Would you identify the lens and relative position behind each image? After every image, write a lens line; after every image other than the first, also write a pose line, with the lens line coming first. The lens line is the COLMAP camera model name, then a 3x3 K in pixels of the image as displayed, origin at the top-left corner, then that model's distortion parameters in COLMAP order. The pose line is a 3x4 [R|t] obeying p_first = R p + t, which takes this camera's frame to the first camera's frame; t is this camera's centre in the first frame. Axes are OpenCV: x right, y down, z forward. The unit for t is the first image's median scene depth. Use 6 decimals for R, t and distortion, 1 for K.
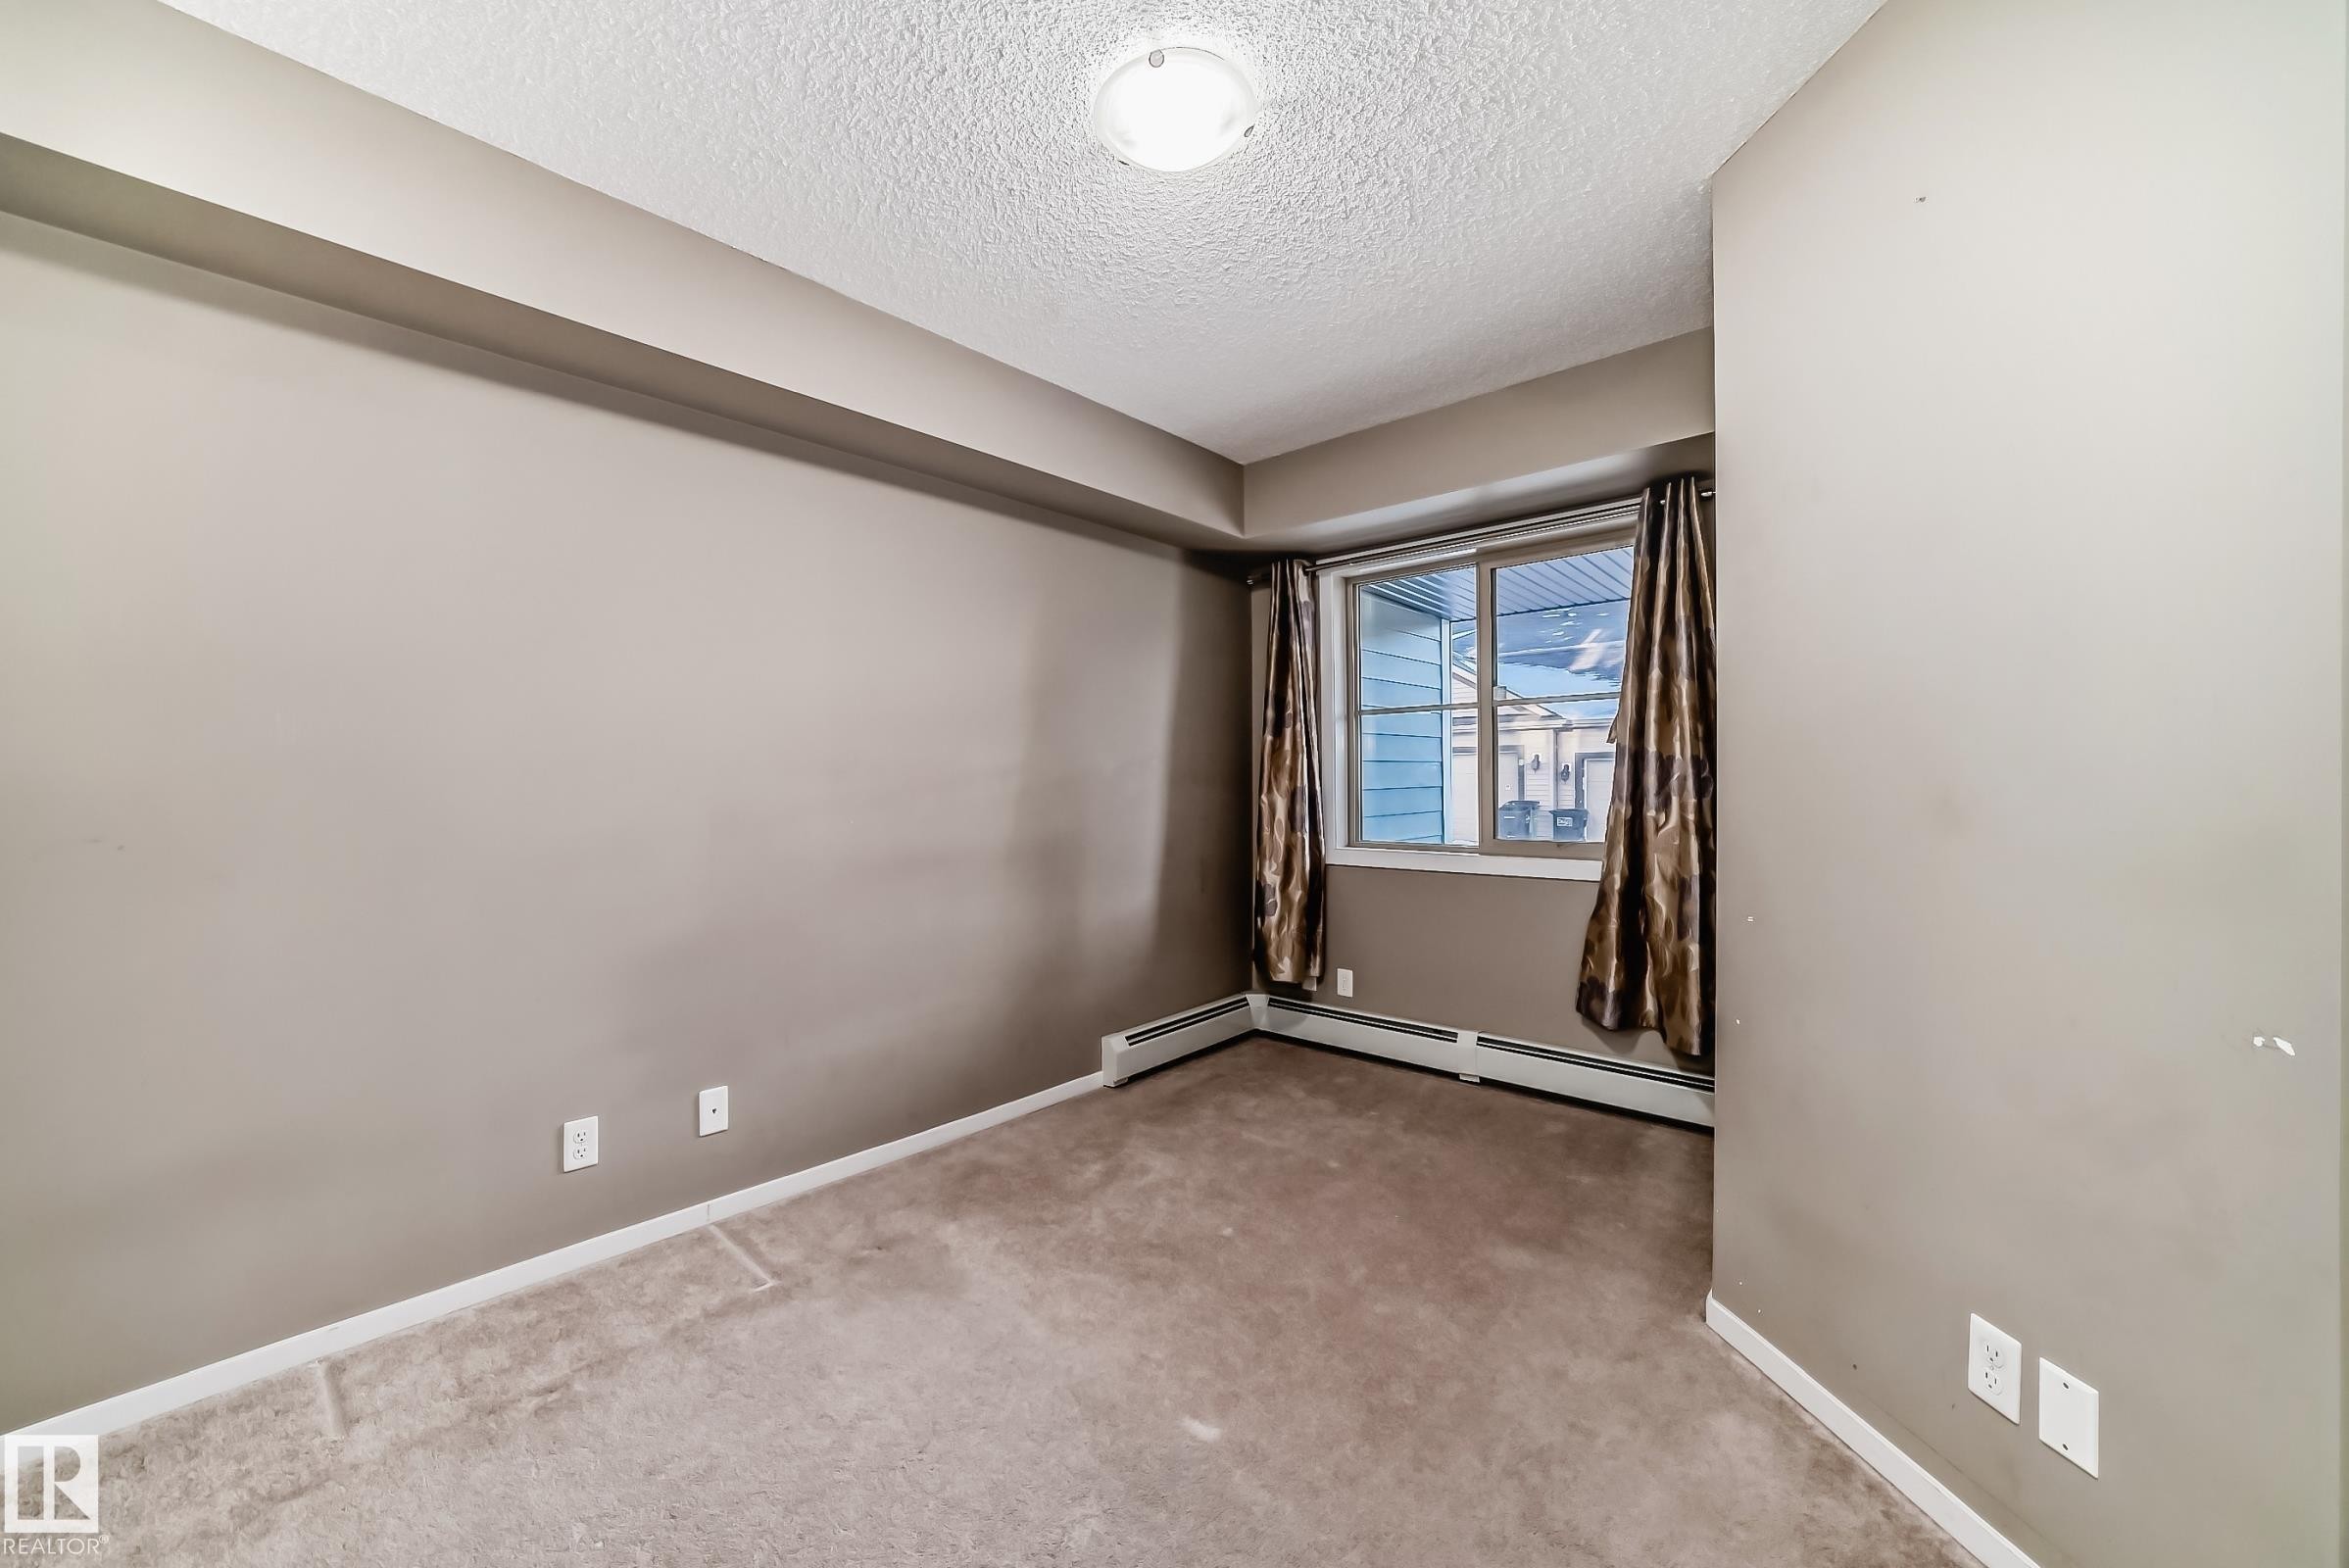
lens RADIAL K [[964.2, 0, 1174.5], [0, 964.2, 784.0], [0, 0, 1]] dist [-0.022525, 0.011430]
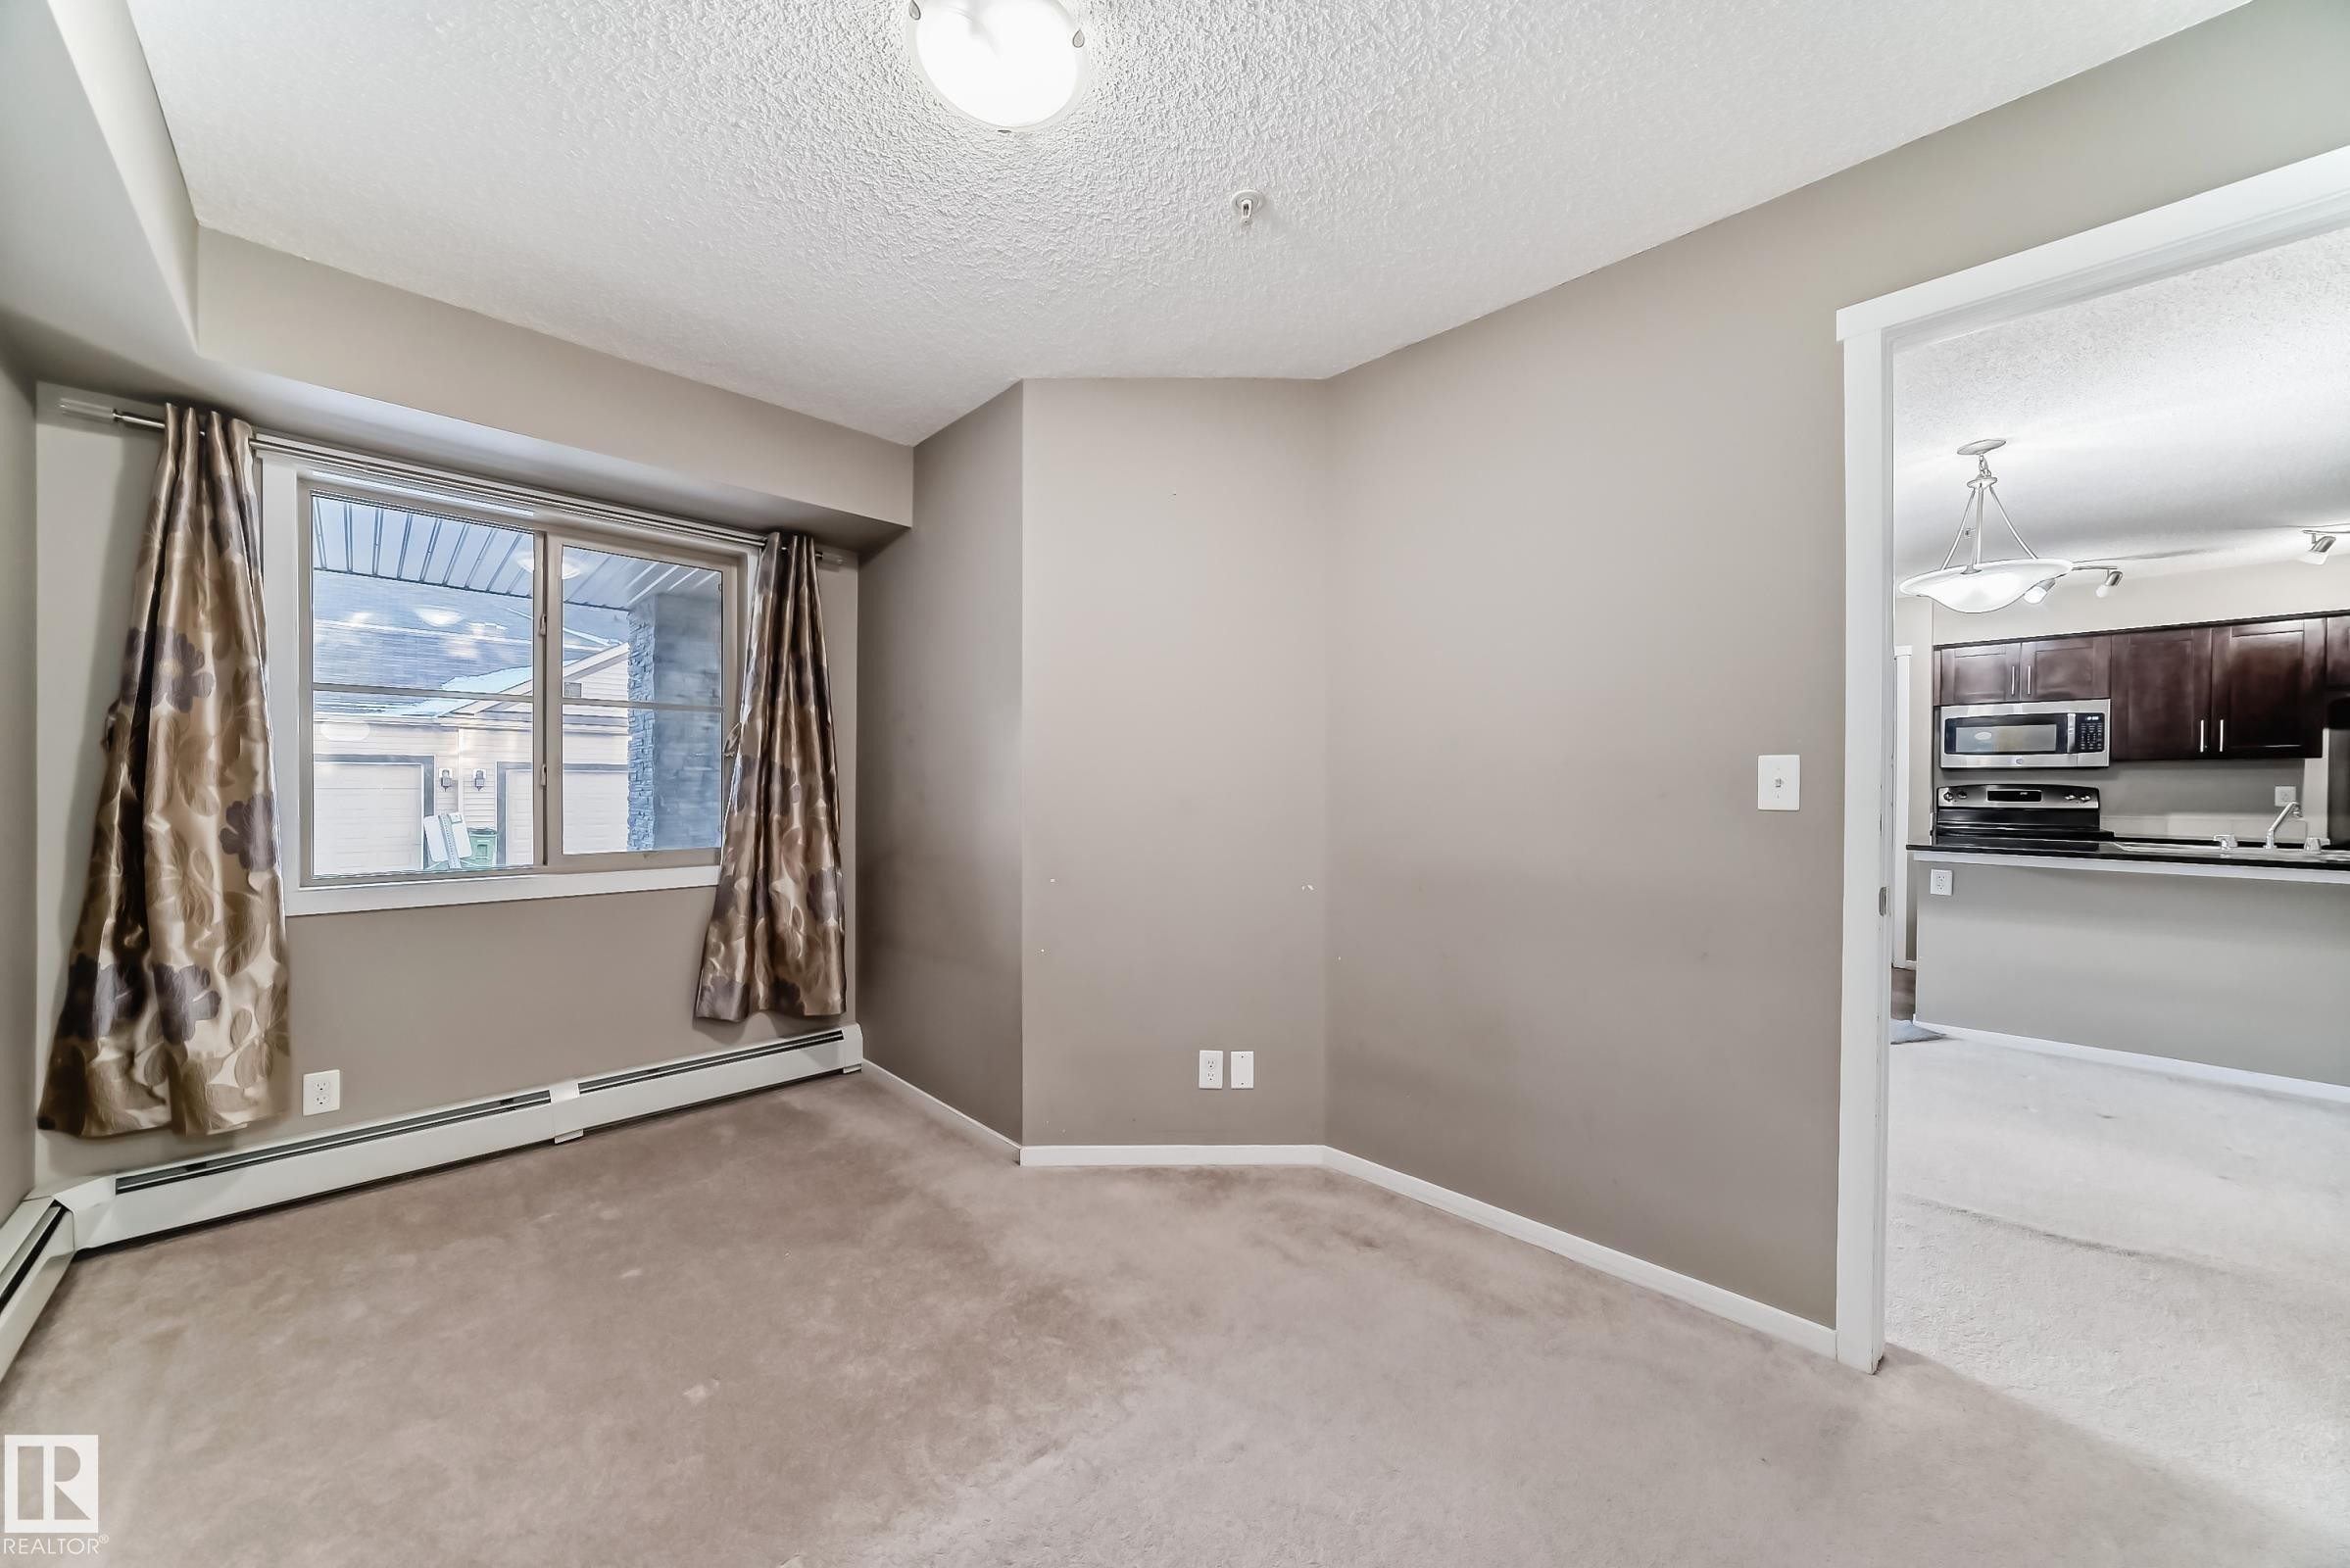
lens RADIAL K [[860.9, 0, 1182.0], [0, 860.9, 785.6], [0, 0, 1]] dist [-0.019485, 0.006387]
pose [[0.010442, 0.005680, 0.999929, -0.482671], [-0.001519, 0.999983, -0.005665, -0.002554], [-0.999944, -0.001460, 0.010450, 0.483506]]
